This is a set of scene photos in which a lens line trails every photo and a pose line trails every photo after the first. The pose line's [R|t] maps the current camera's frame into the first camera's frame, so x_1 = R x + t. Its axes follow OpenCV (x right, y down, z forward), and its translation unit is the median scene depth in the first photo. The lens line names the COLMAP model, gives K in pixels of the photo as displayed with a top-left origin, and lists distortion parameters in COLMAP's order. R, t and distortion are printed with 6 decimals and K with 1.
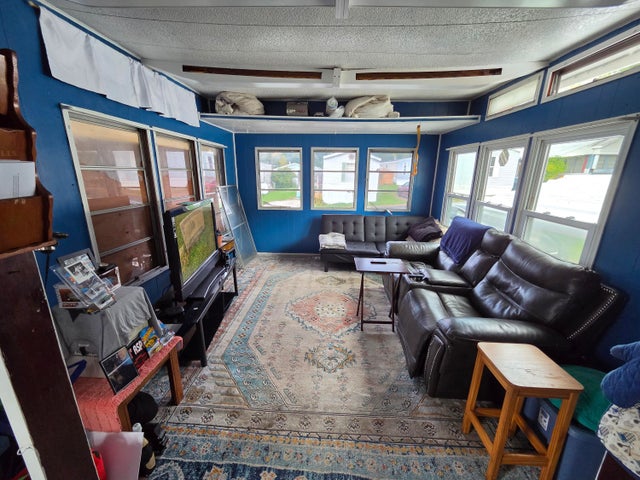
lens RADIAL K [[260.1, 0, 319.7], [0, 260.1, 242.1], [0, 0, 1]] dist [-0.007144, 0.003044]
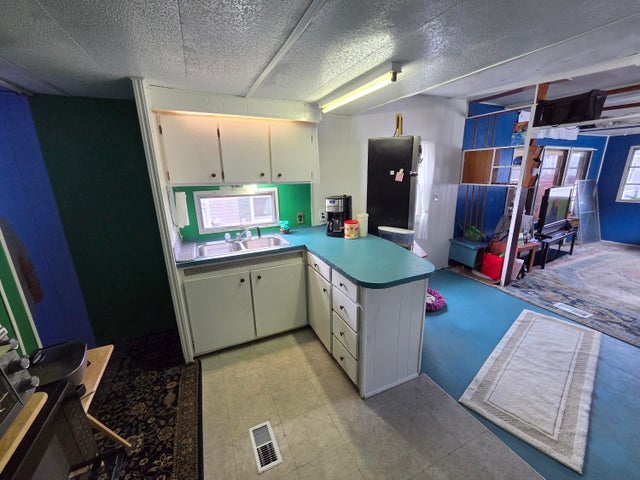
lens RADIAL K [[260.1, 0, 319.6], [0, 260.1, 242.2], [0, 0, 1]] dist [-0.007144, 0.003044]
pose [[0.445024, 0.213772, -0.869629, 0.291667], [-0.209110, 0.969051, 0.131202, 0.234223], [0.870762, 0.123460, 0.475952, -0.890789]]
